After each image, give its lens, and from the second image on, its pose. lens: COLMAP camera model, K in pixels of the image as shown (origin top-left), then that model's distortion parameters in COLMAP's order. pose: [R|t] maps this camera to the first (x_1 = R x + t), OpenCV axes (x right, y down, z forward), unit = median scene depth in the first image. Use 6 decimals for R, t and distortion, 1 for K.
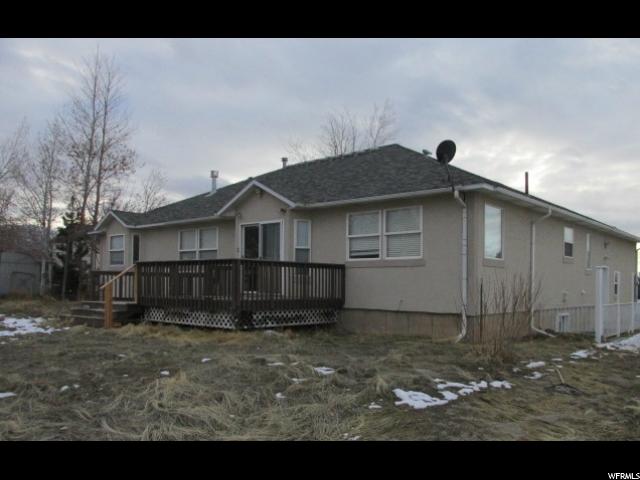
lens RADIAL K [[547.1, 0, 320.0], [0, 547.1, 240.0], [0, 0, 1]] dist [-0.005163, -0.004464]
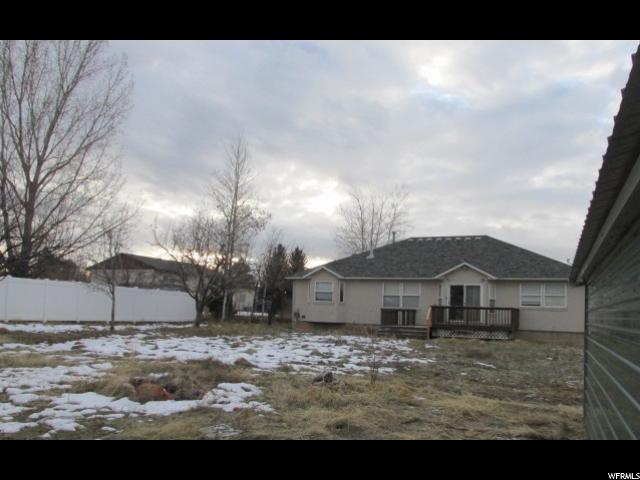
lens RADIAL K [[547.1, 0, 320.0], [0, 547.1, 240.0], [0, 0, 1]] dist [-0.005163, -0.004464]
pose [[0.946366, 0.054416, 0.318481, -1.281567], [-0.043503, 0.998200, -0.041285, -0.091598], [-0.320154, 0.025216, 0.947030, -0.678283]]
